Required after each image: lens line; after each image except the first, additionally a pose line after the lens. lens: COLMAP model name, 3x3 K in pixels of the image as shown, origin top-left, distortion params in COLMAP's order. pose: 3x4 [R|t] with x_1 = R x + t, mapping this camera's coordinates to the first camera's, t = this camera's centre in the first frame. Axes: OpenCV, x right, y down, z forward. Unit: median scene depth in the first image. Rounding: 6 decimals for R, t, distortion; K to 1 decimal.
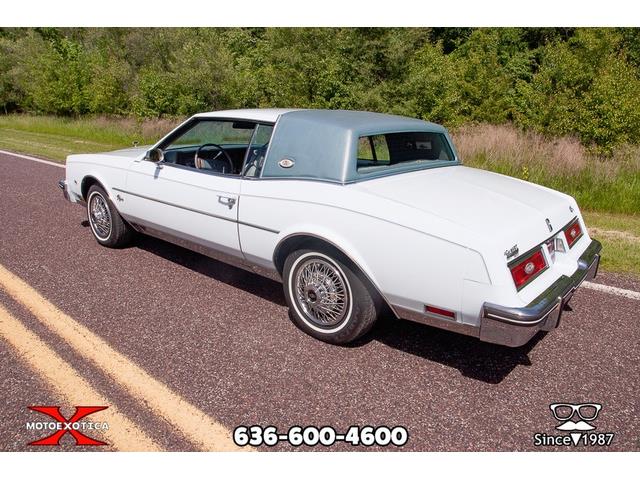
lens RADIAL K [[479.0, 0, 321.9], [0, 479.0, 227.1], [0, 0, 1]] dist [-0.136242, 0.111810]
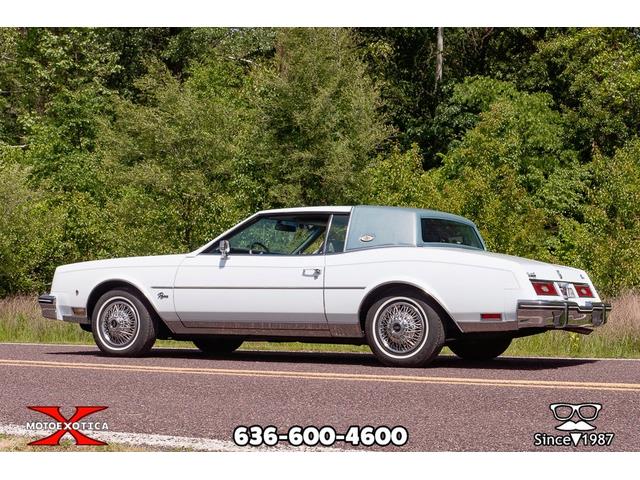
lens RADIAL K [[1319.8, 0, 320.0], [0, 1319.8, 240.0], [0, 0, 1]] dist [0.133945, 0.077238]
pose [[0.982259, -0.000630, 0.187527, -0.744237], [0.057330, 0.953126, -0.297093, 0.799167], [-0.178550, 0.302573, 0.936253, -2.028521]]
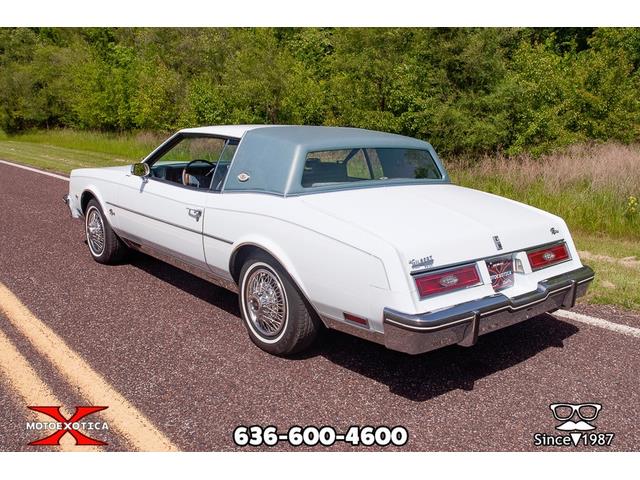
lens RADIAL K [[597.0, 0, 319.6], [0, 597.0, 228.2], [0, 0, 1]] dist [0.002363, 0.000120]
pose [[0.984731, 0.027572, -0.171887, 0.260109], [-0.040485, 0.996577, -0.072082, 0.052728], [0.169311, 0.077940, 0.982476, -0.196725]]
